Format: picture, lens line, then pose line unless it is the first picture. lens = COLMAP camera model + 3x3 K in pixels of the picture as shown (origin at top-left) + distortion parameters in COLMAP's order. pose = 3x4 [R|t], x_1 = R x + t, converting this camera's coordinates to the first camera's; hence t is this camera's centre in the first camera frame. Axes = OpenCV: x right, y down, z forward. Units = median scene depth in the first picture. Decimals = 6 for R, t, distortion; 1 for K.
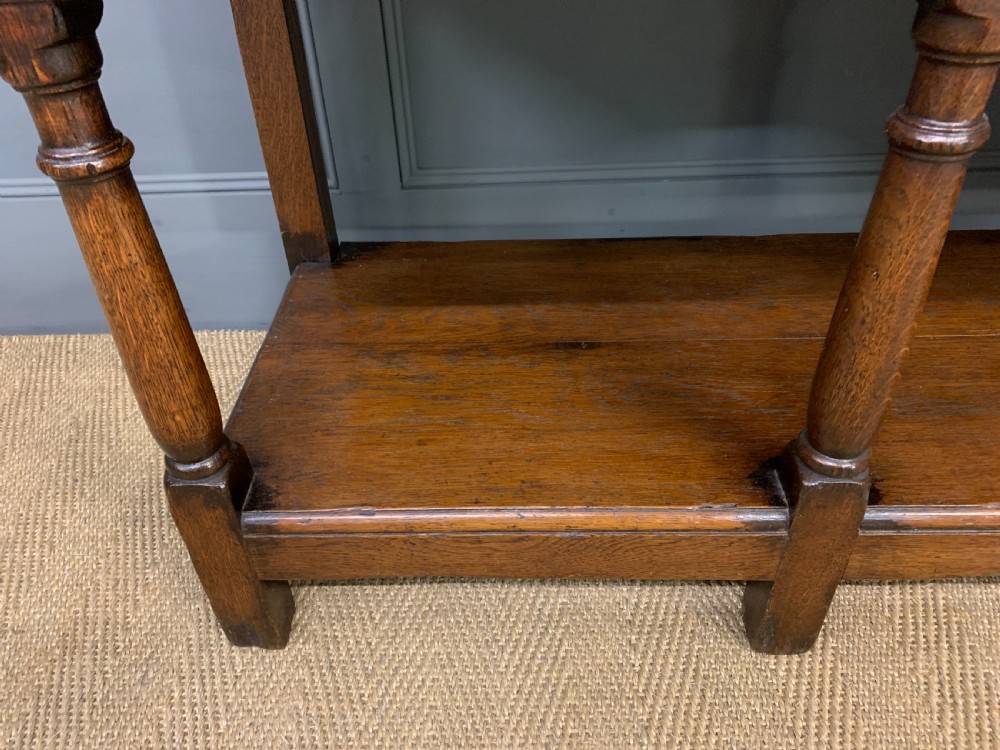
lens RADIAL K [[766.8, 0, 490.8], [0, 766.8, 366.4], [0, 0, 1]] dist [0.042311, -0.048055]
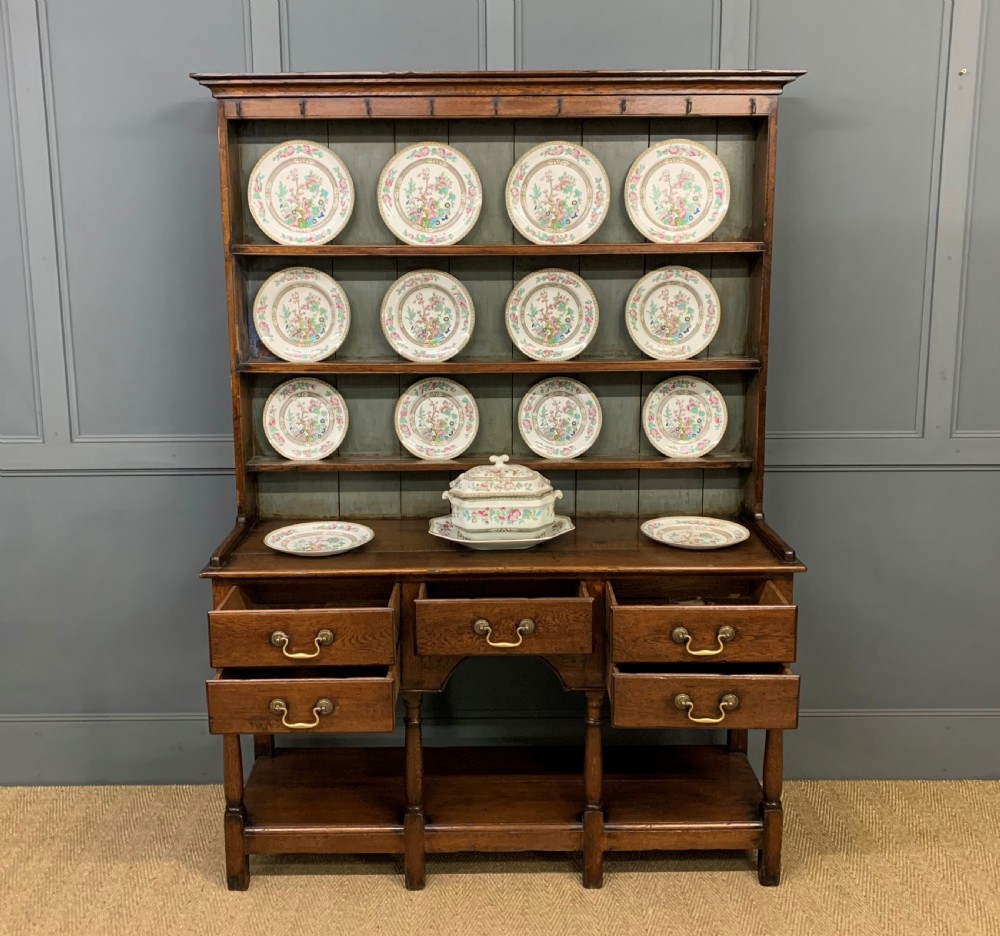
lens RADIAL K [[1071.8, 0, 486.2], [0, 1071.8, 400.3], [0, 0, 1]] dist [0.056109, 0.000000]
pose [[0.999110, 0.026282, 0.032983, 0.459760], [-0.007273, 0.877735, -0.479091, 0.707879], [-0.041542, 0.478425, 0.877145, -3.565482]]
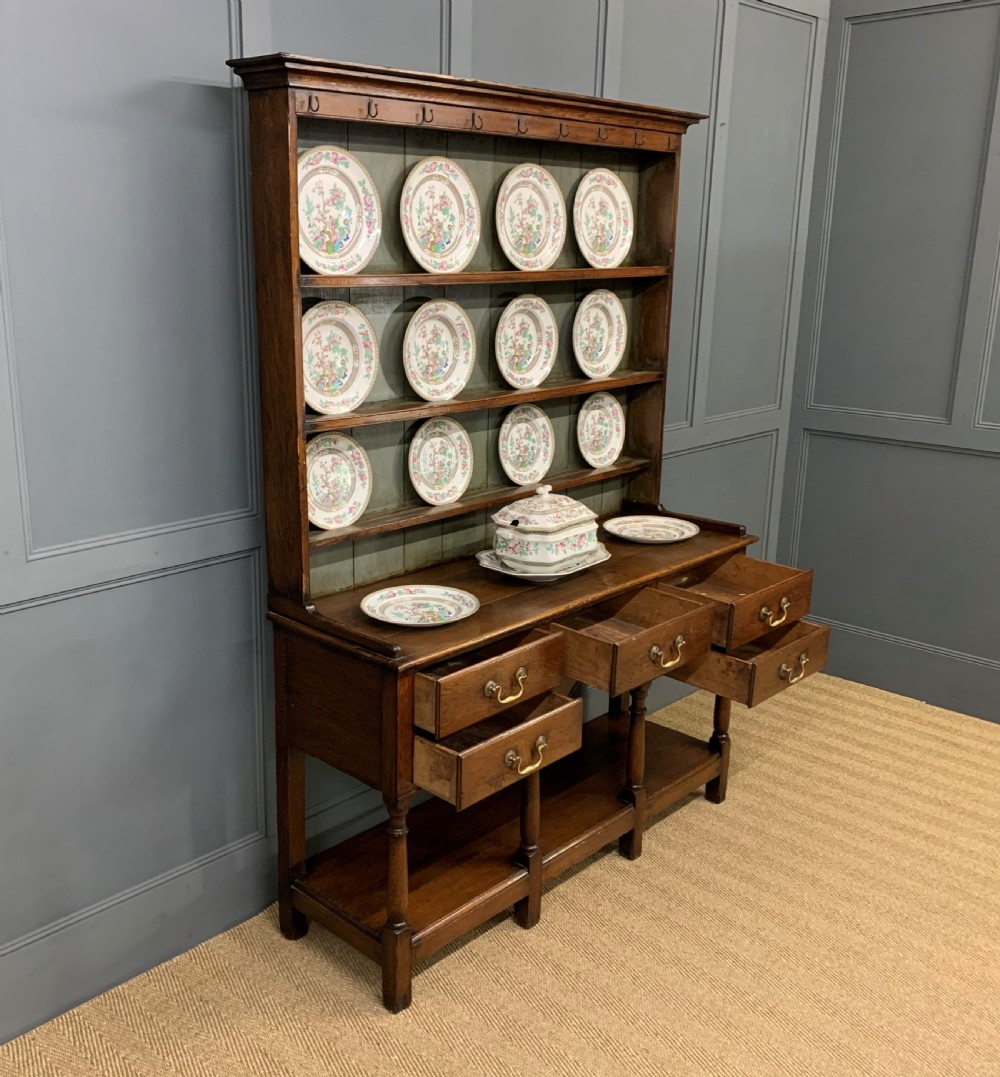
lens RADIAL K [[1147.9, 0, 480.1], [0, 1147.9, 530.4], [0, 0, 1]] dist [0.053640, 0.000000]
pose [[0.662049, -0.145711, 0.735159, -2.840703], [0.424794, 0.881091, -0.207915, -0.129121], [-0.617447, 0.449942, 0.645223, -2.460585]]
